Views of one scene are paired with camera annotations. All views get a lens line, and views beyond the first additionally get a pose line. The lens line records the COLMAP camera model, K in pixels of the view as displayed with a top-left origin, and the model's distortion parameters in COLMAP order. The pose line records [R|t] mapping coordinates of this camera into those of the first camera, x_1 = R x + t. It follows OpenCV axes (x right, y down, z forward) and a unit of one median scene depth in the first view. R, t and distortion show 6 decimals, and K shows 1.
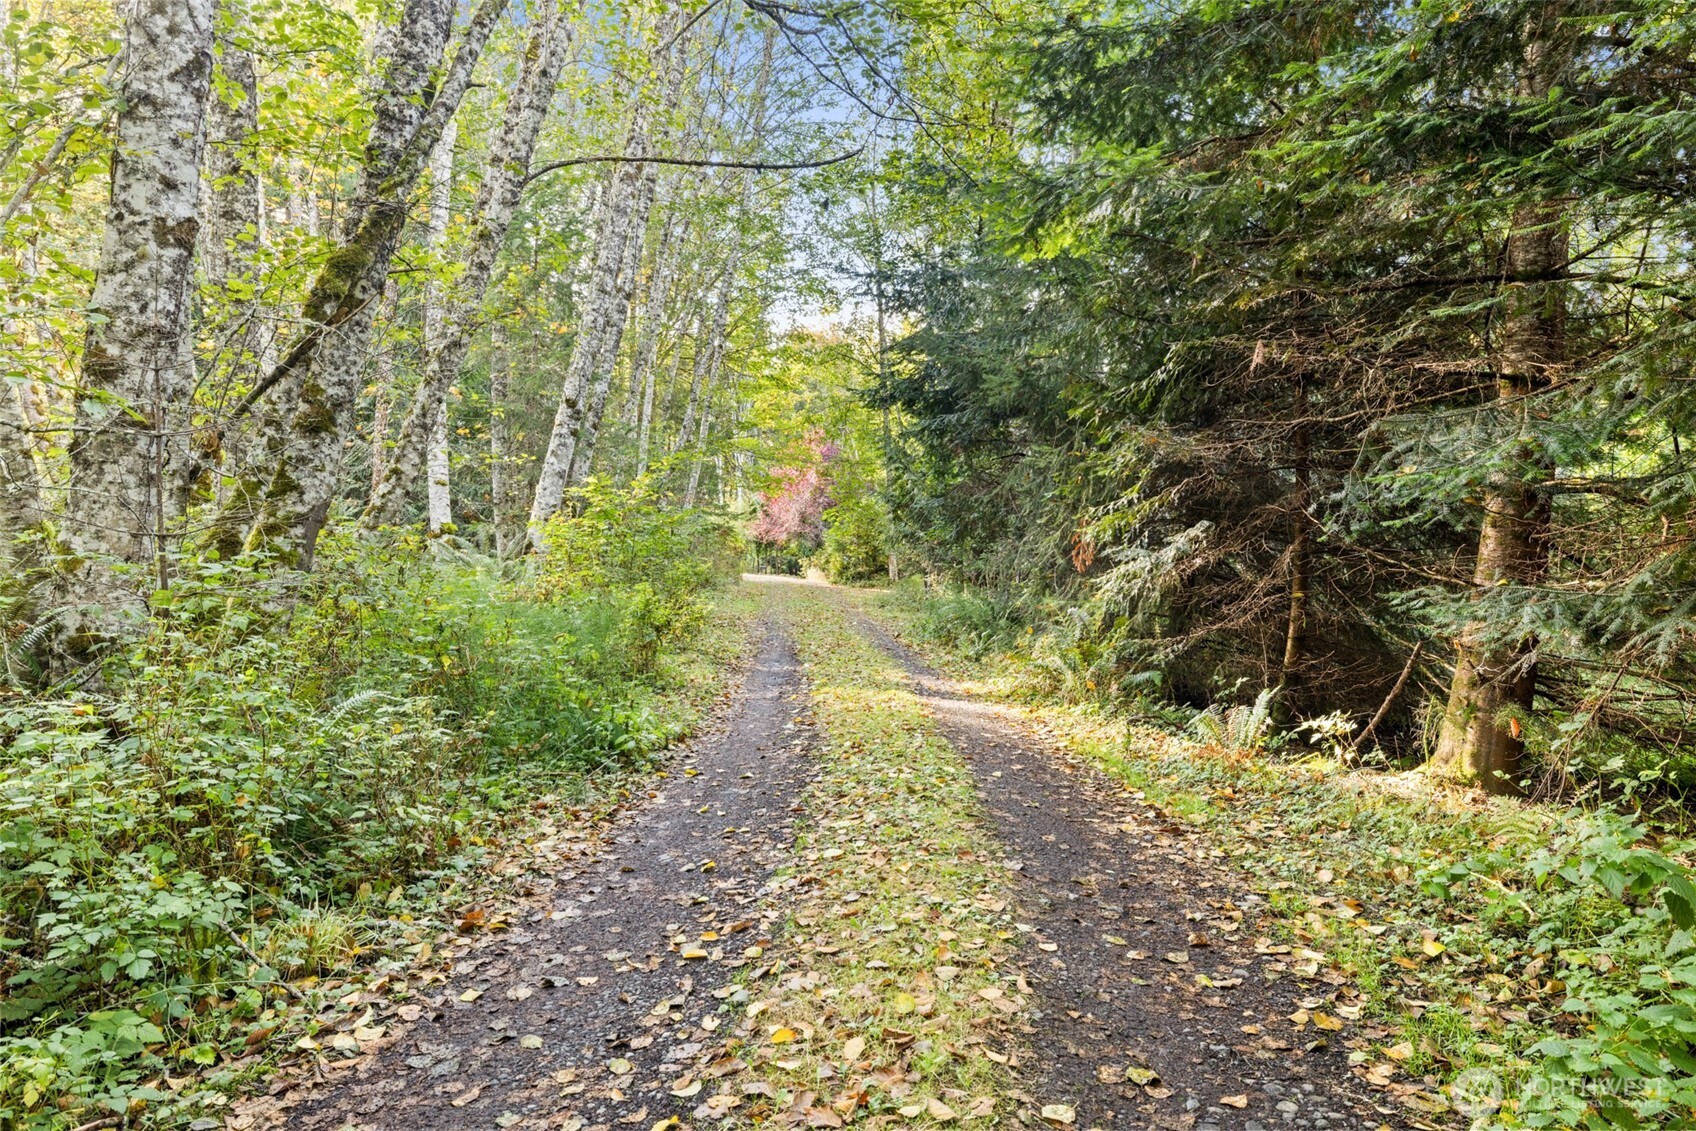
lens RADIAL K [[1124.2, 0, 848.1], [0, 1124.2, 564.0], [0, 0, 1]] dist [-0.000017, 0.000000]
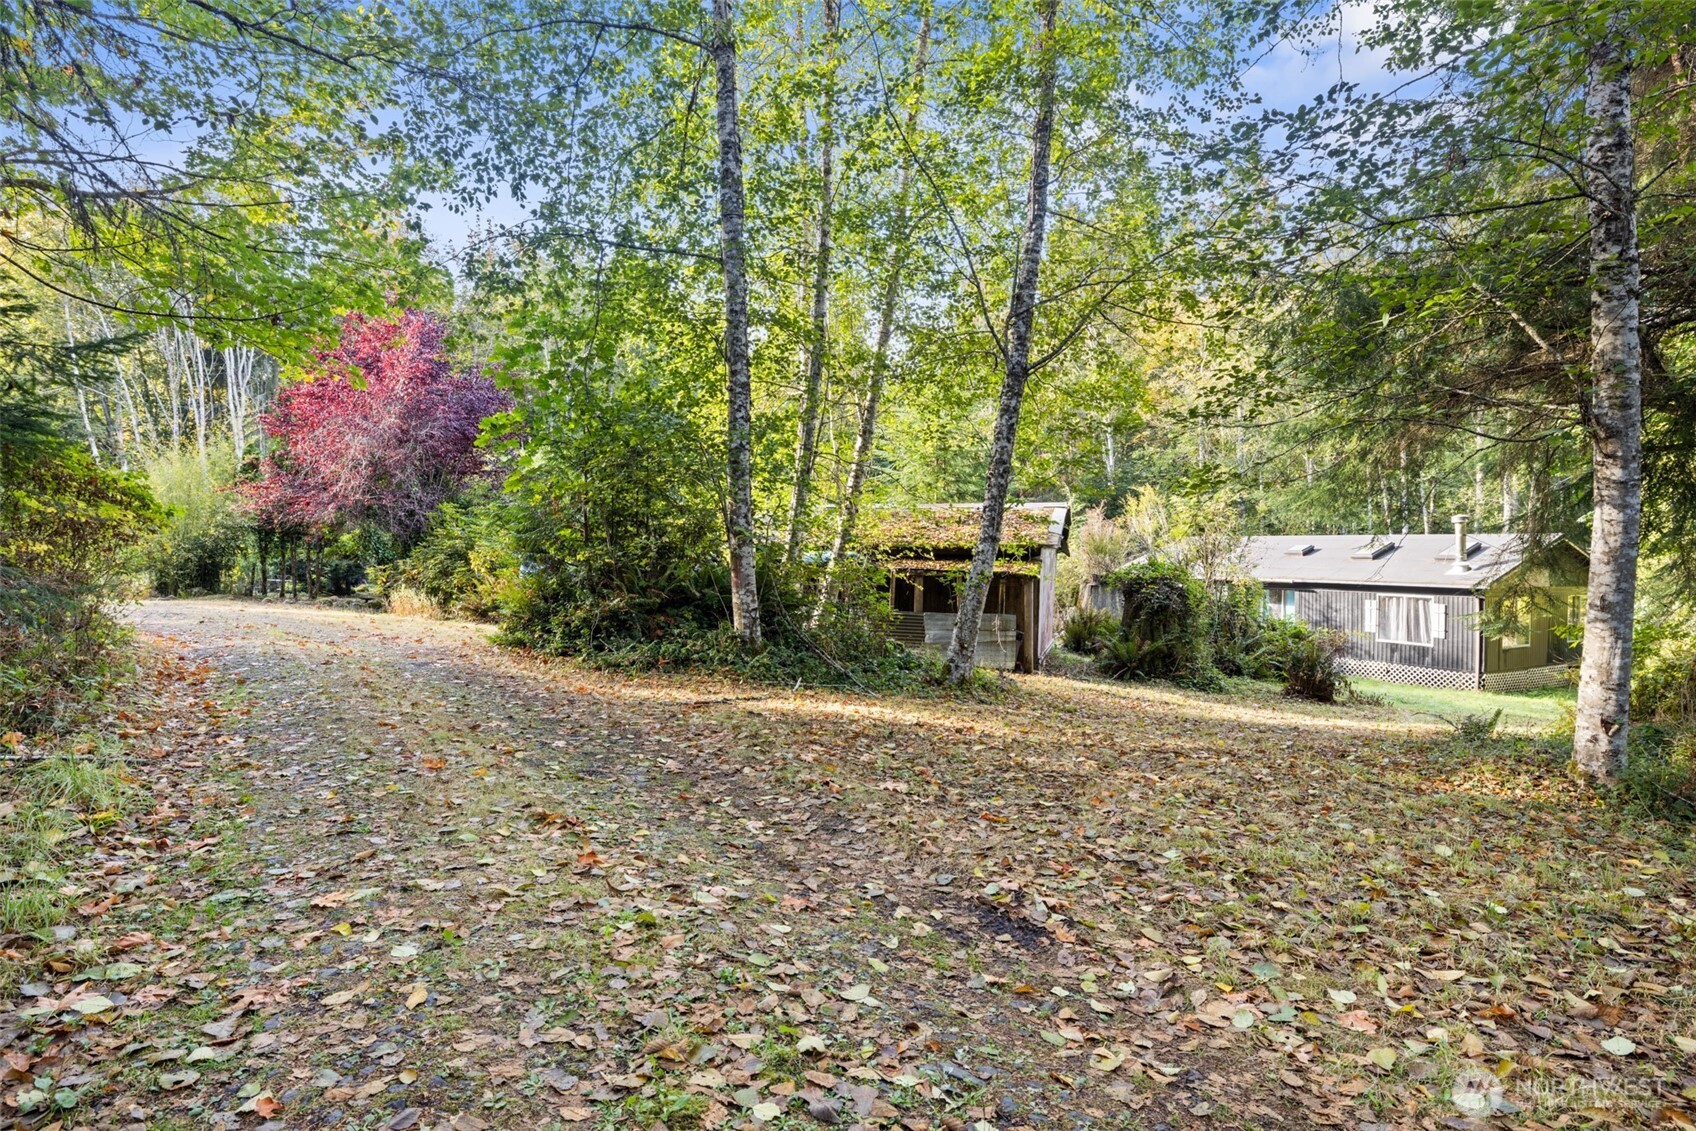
lens RADIAL K [[982.3, 0, 847.2], [0, 982.3, 566.9], [0, 0, 1]] dist [-0.000475, -0.000014]
pose [[0.904361, -0.003046, 0.426758, -0.037633], [0.003405, 0.999994, -0.000078, -0.003859], [-0.426755, 0.001524, 0.904366, 0.575512]]
